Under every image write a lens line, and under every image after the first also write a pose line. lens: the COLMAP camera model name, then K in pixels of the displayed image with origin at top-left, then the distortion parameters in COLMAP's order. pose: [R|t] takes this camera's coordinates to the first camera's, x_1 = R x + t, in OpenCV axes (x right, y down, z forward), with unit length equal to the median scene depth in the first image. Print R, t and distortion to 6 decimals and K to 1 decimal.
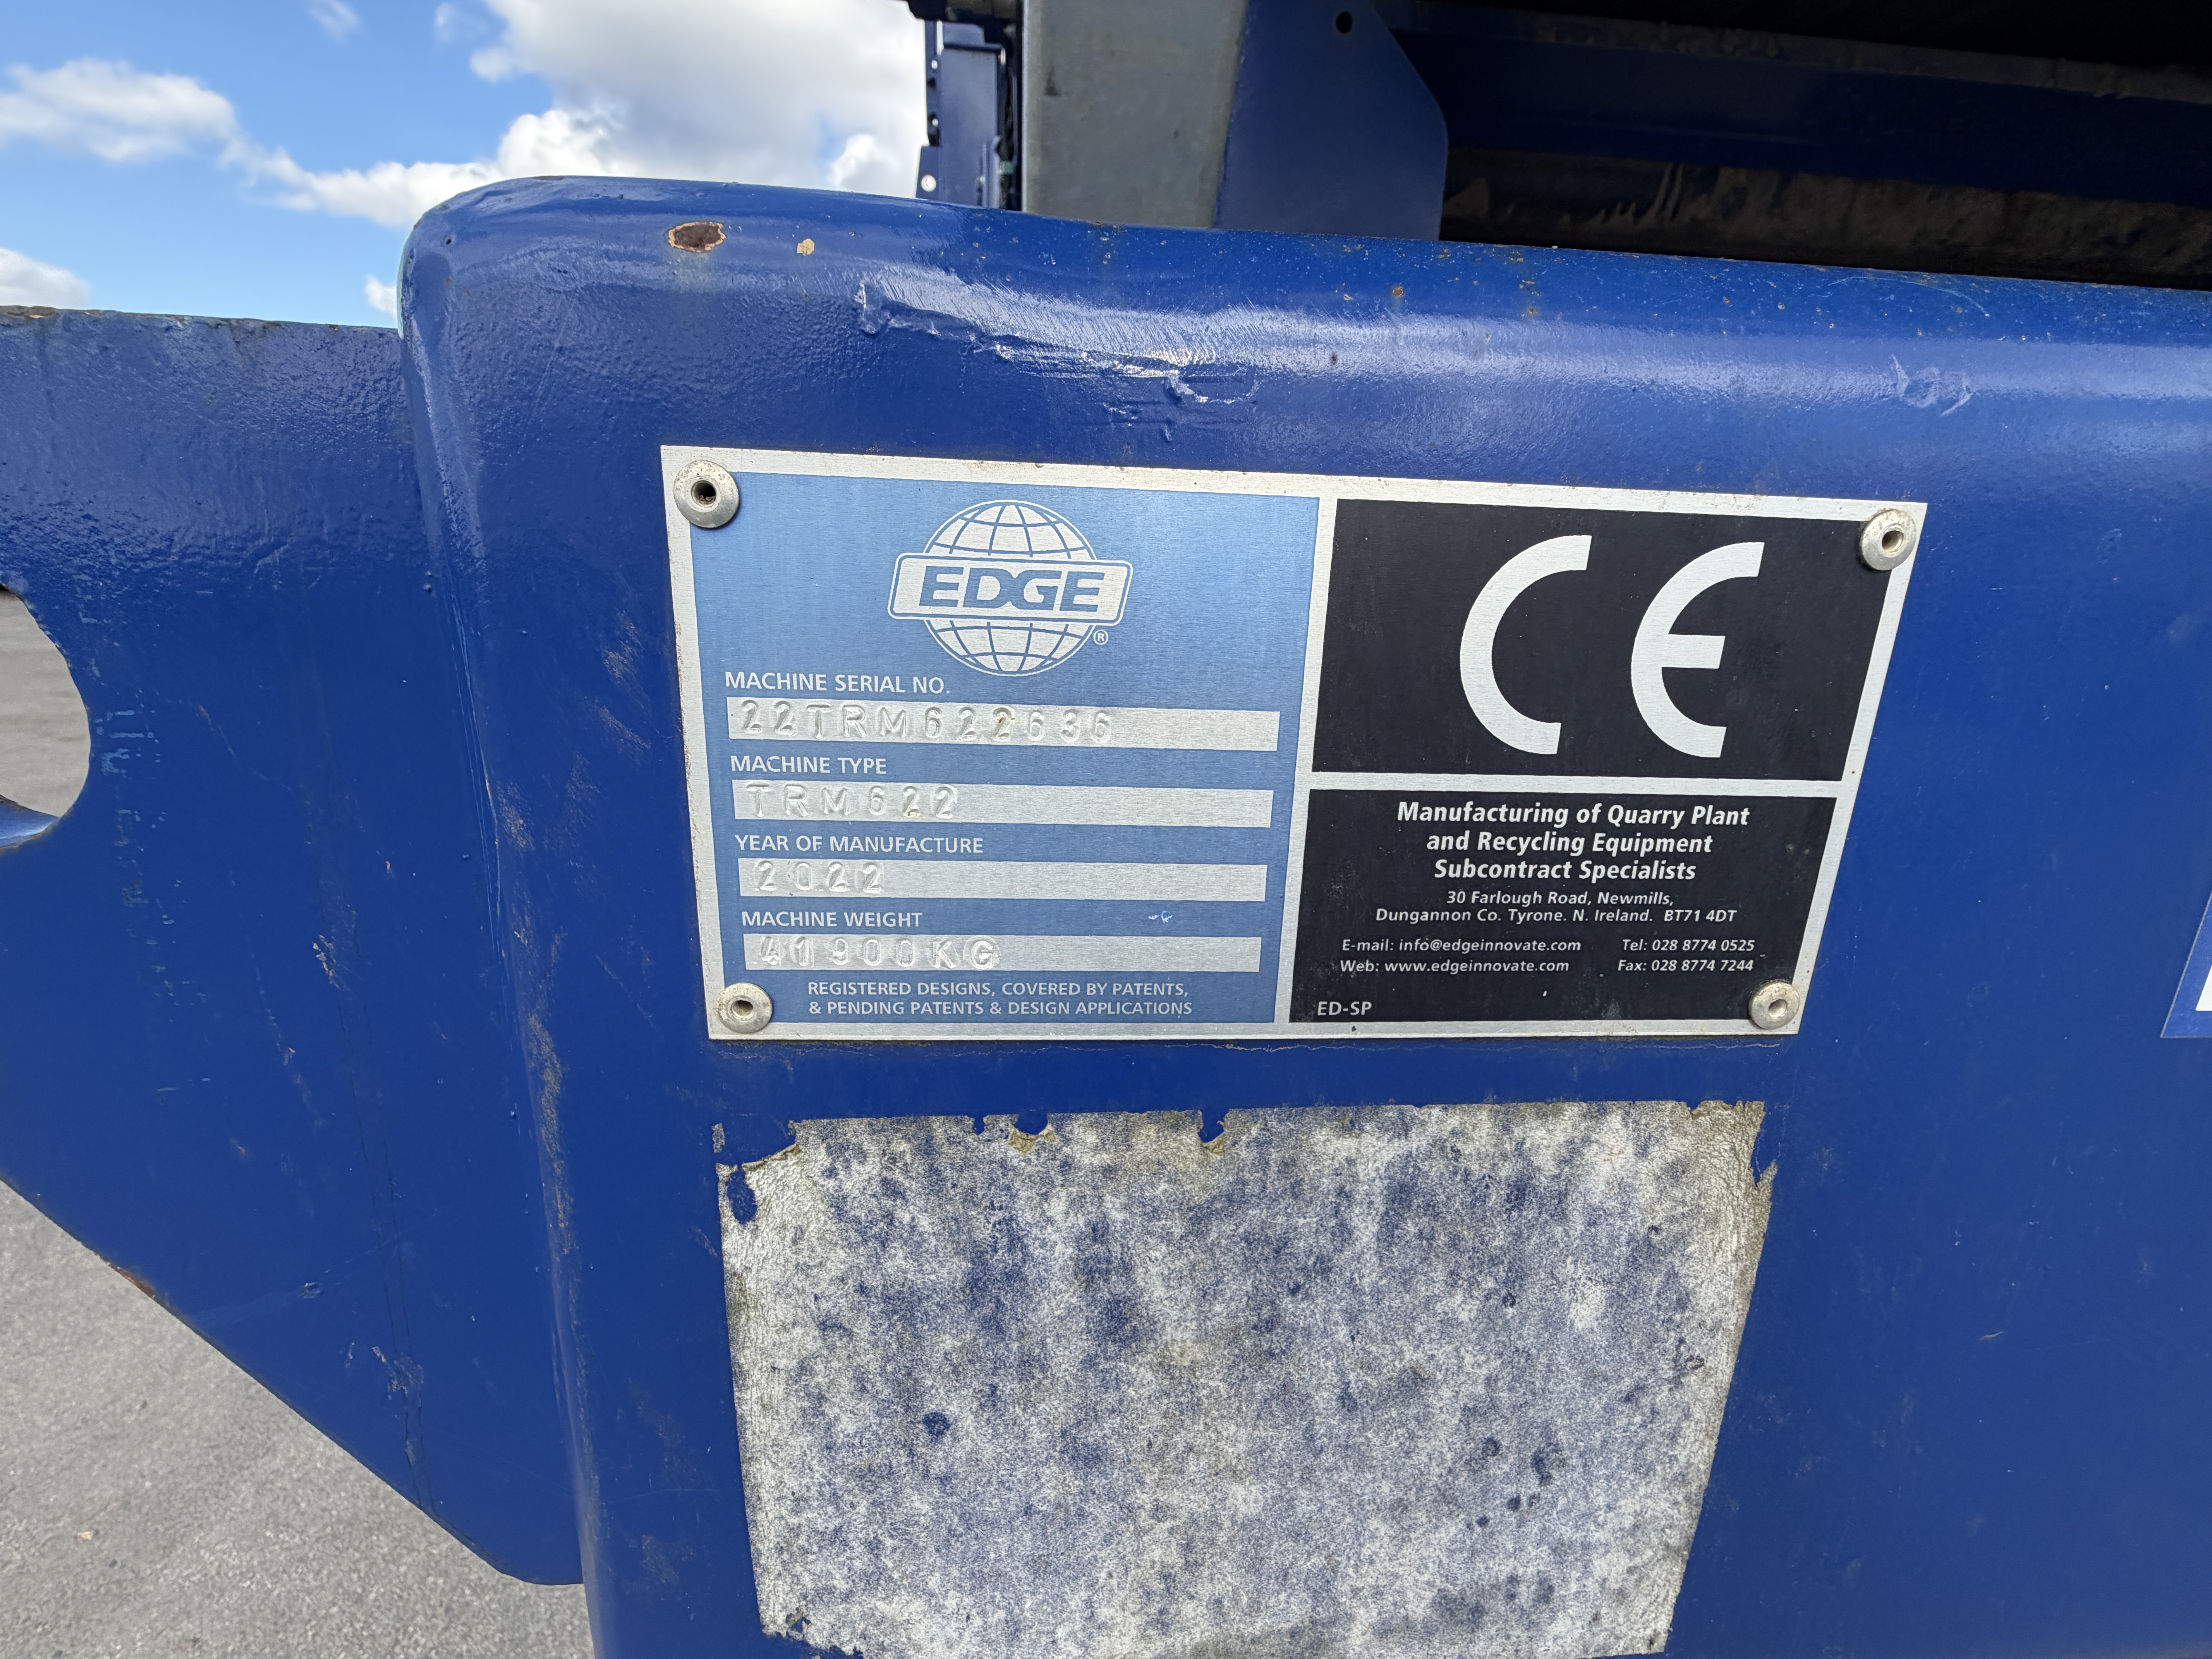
lens RADIAL K [[885.8, 0, 1106.4], [0, 885.8, 826.2], [0, 0, 1]] dist [0.001416, 0.000016]
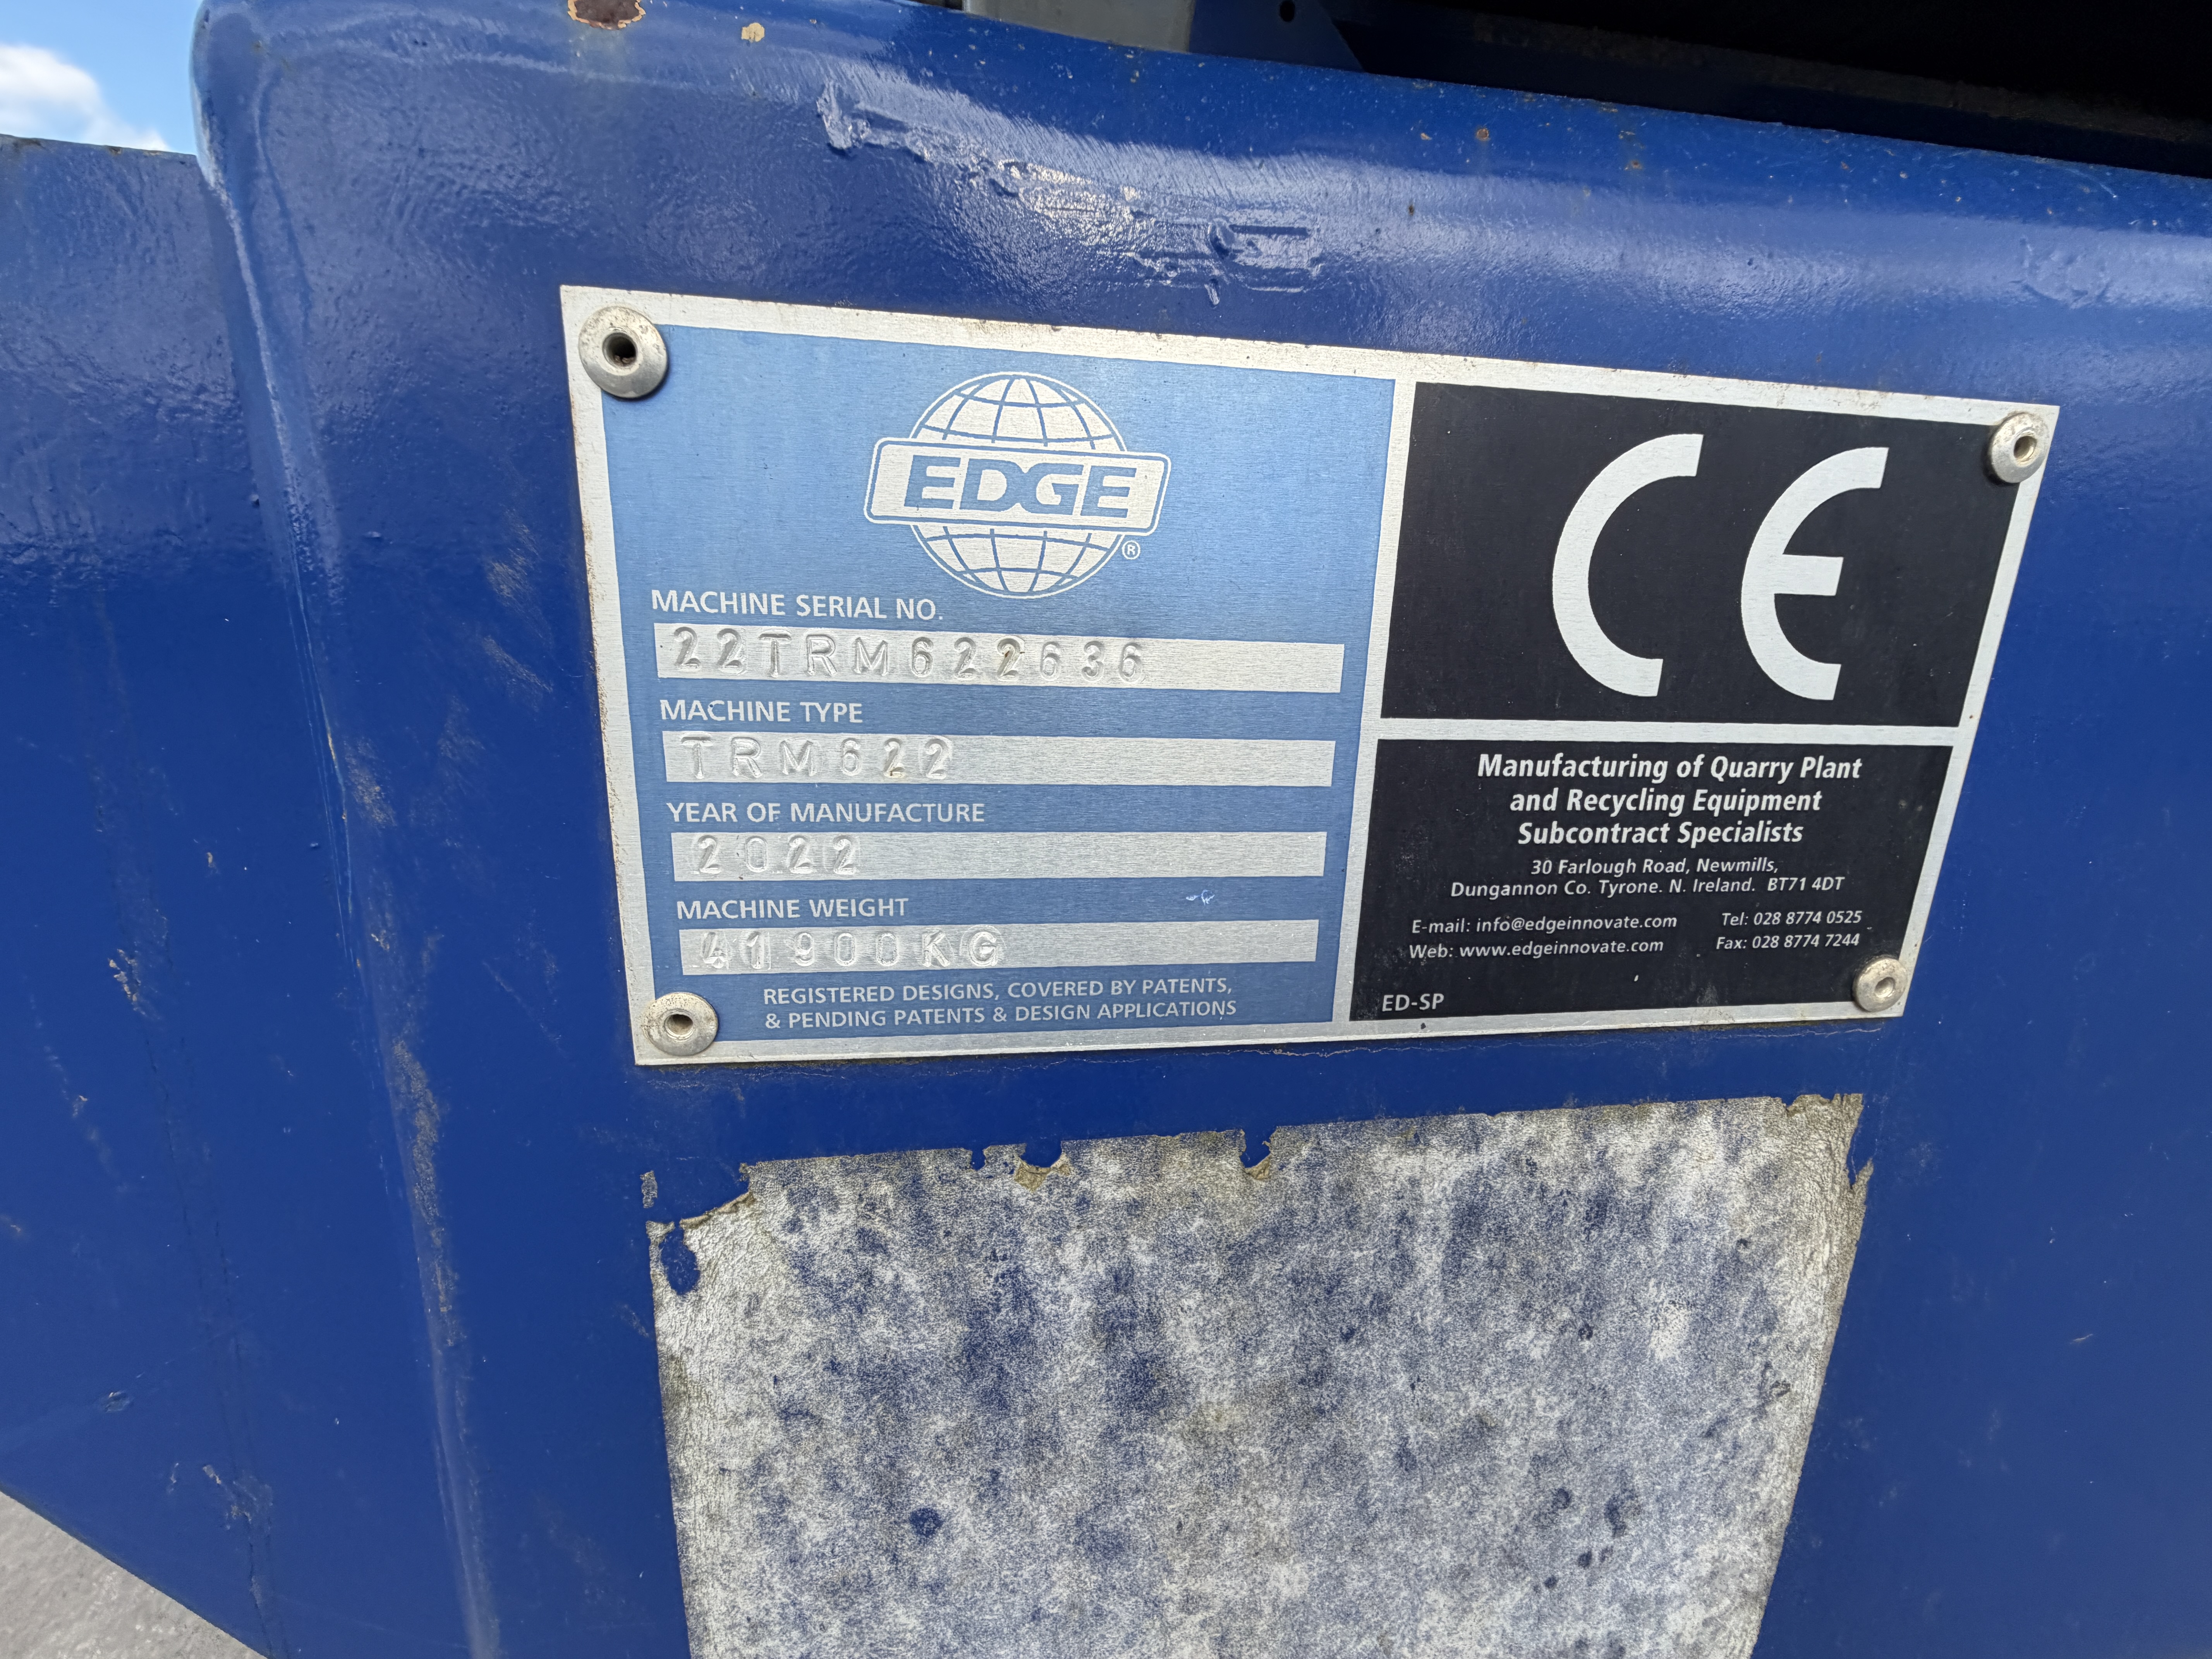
lens RADIAL K [[885.8, 0, 1106.1], [0, 885.8, 827.3], [0, 0, 1]] dist [0.001416, 0.000016]
pose [[0.997373, -0.016433, 0.070548, -0.080939], [0.017087, 0.999816, -0.008684, 0.041575], [-0.070392, 0.009867, 0.997471, 0.177285]]
